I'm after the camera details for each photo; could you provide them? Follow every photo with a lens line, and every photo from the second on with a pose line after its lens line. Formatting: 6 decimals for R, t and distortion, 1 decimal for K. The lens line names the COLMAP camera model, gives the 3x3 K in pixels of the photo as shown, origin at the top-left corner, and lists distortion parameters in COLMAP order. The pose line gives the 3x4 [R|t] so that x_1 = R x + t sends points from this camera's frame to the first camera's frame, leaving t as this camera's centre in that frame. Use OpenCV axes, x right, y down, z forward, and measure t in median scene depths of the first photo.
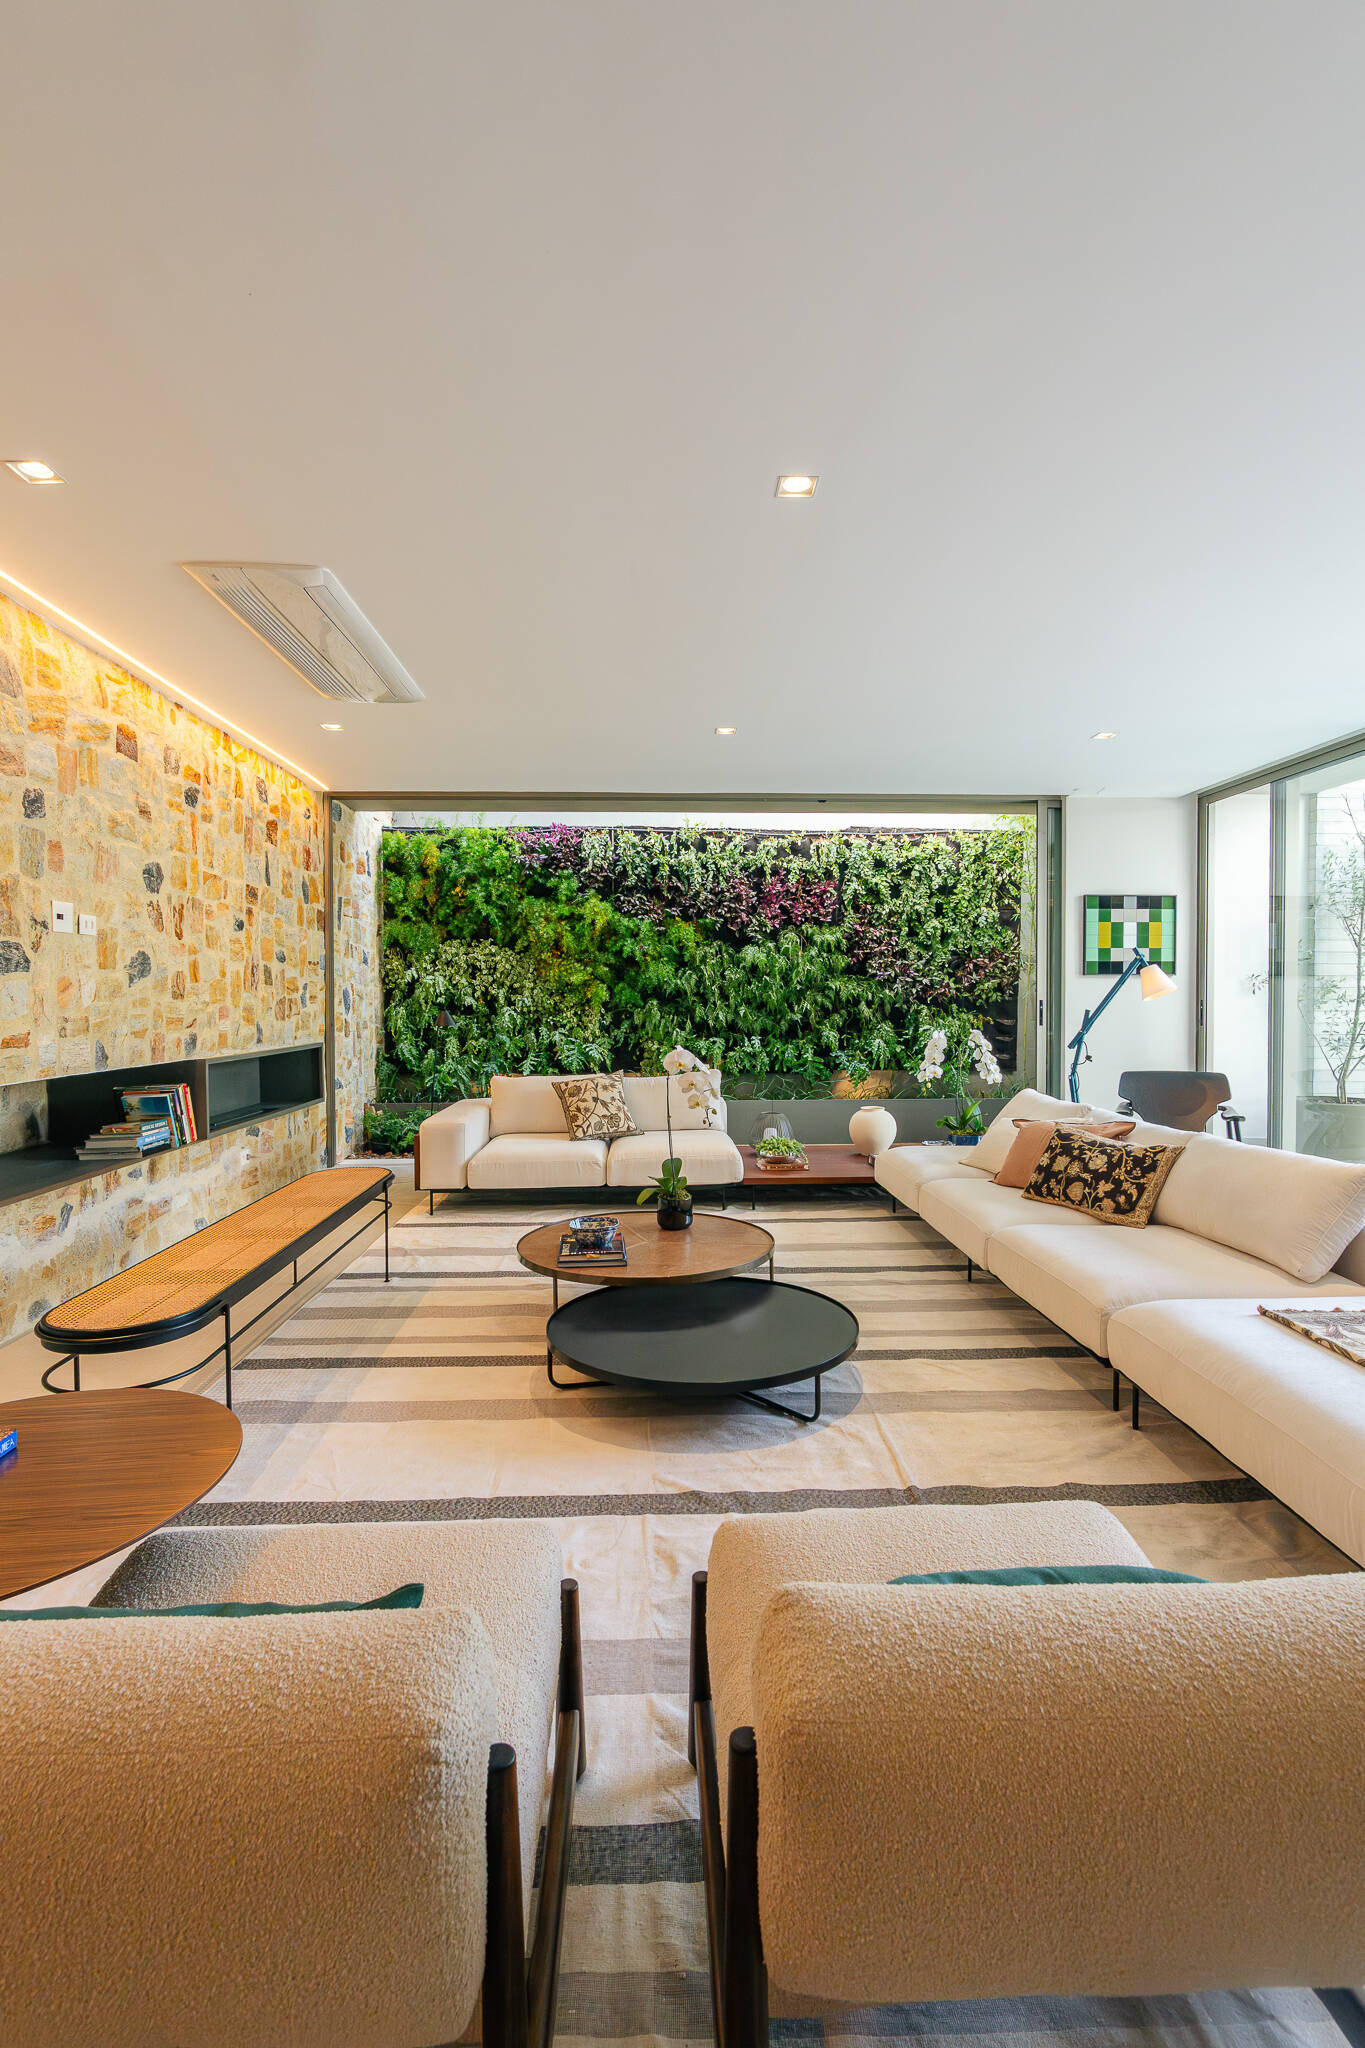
lens RADIAL K [[949.5, 0, 679.8], [0, 949.5, 1014.4], [0, 0, 1]] dist [-0.003282, 0.000244]
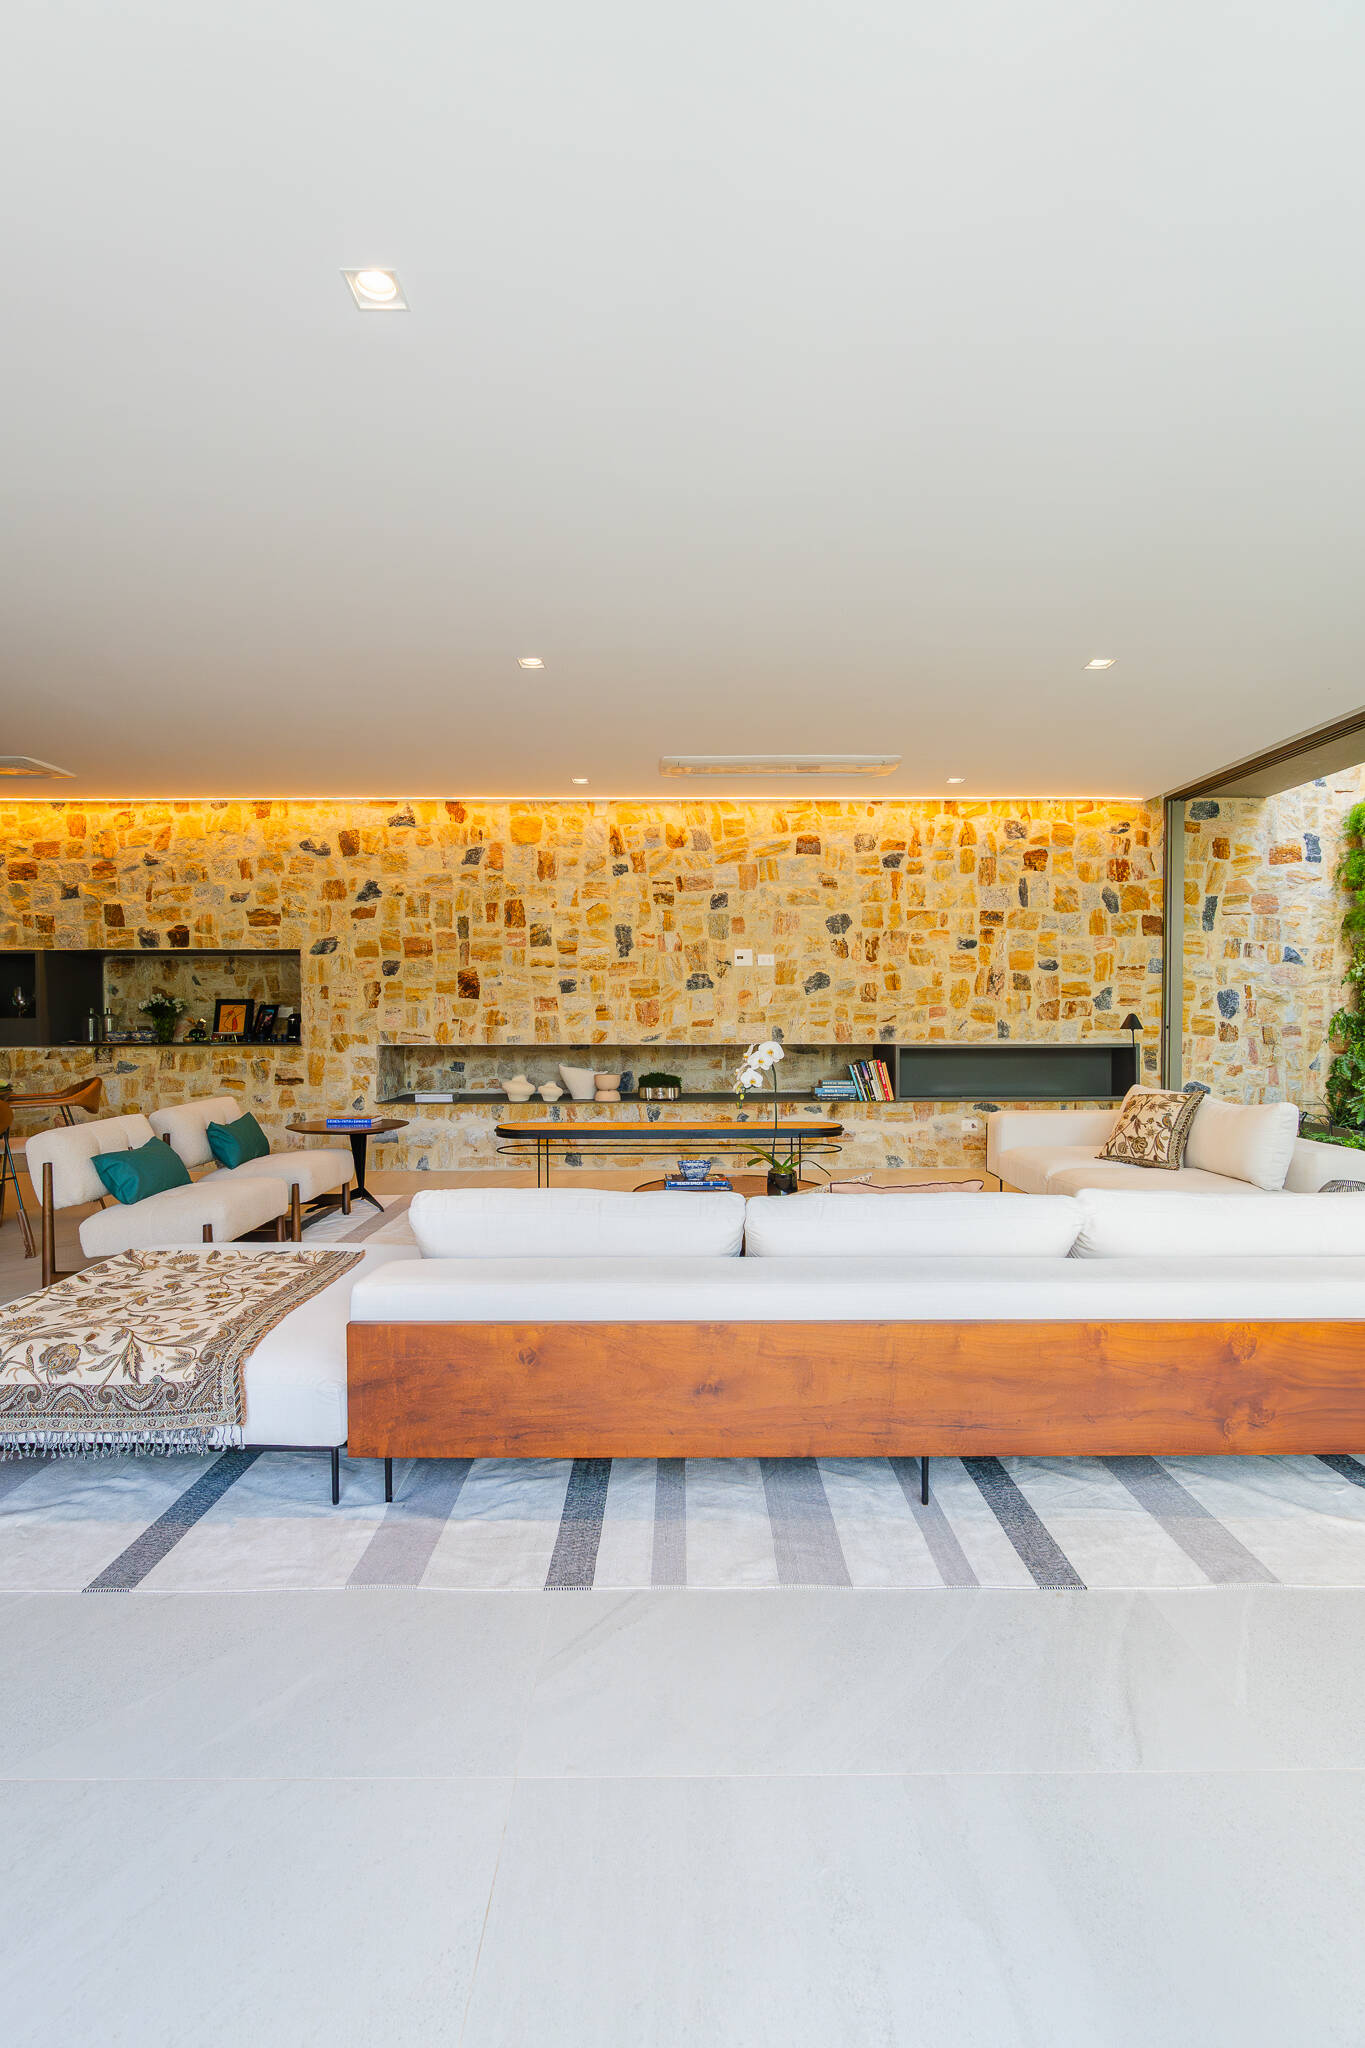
lens RADIAL K [[942.7, 0, 686.7], [0, 942.7, 1027.2], [0, 0, 1]] dist [-0.008222, 0.000495]
pose [[-0.025083, 0.026028, -0.999346, 0.541508], [-0.015073, 0.999538, 0.026411, -0.006371], [0.999572, 0.015726, -0.024679, 0.427023]]
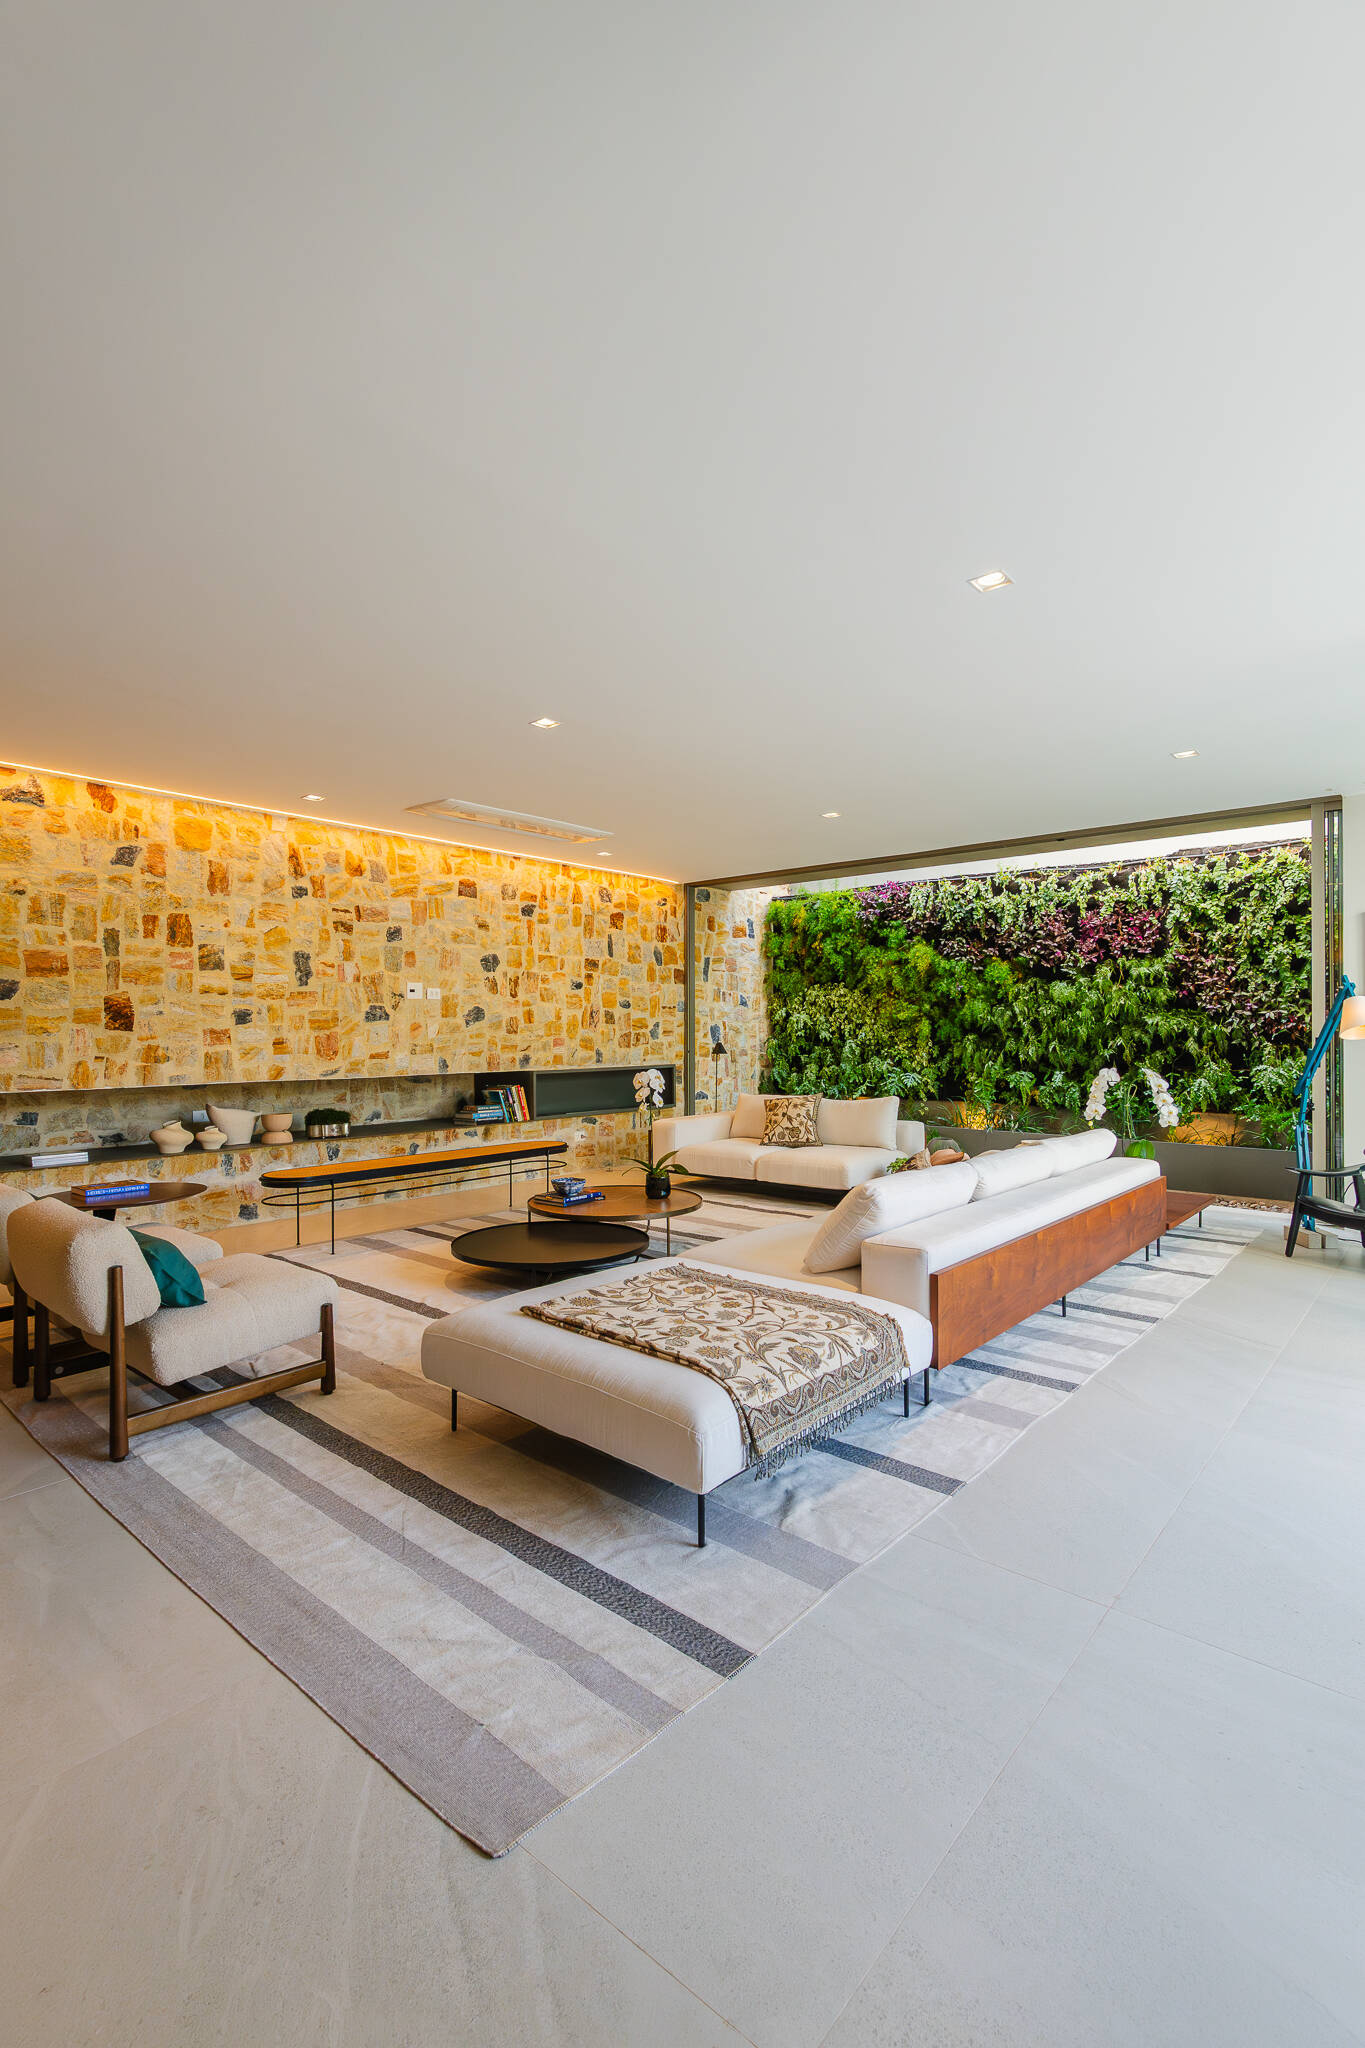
lens RADIAL K [[939.6, 0, 682.5], [0, 939.6, 1024.0], [0, 0, 1]] dist [0.001317, 0.000149]
pose [[0.731342, -0.001132, -0.682010, 0.463789], [-0.013078, 0.999791, -0.015684, -0.006315], [0.681886, 0.020390, 0.731175, -0.002204]]
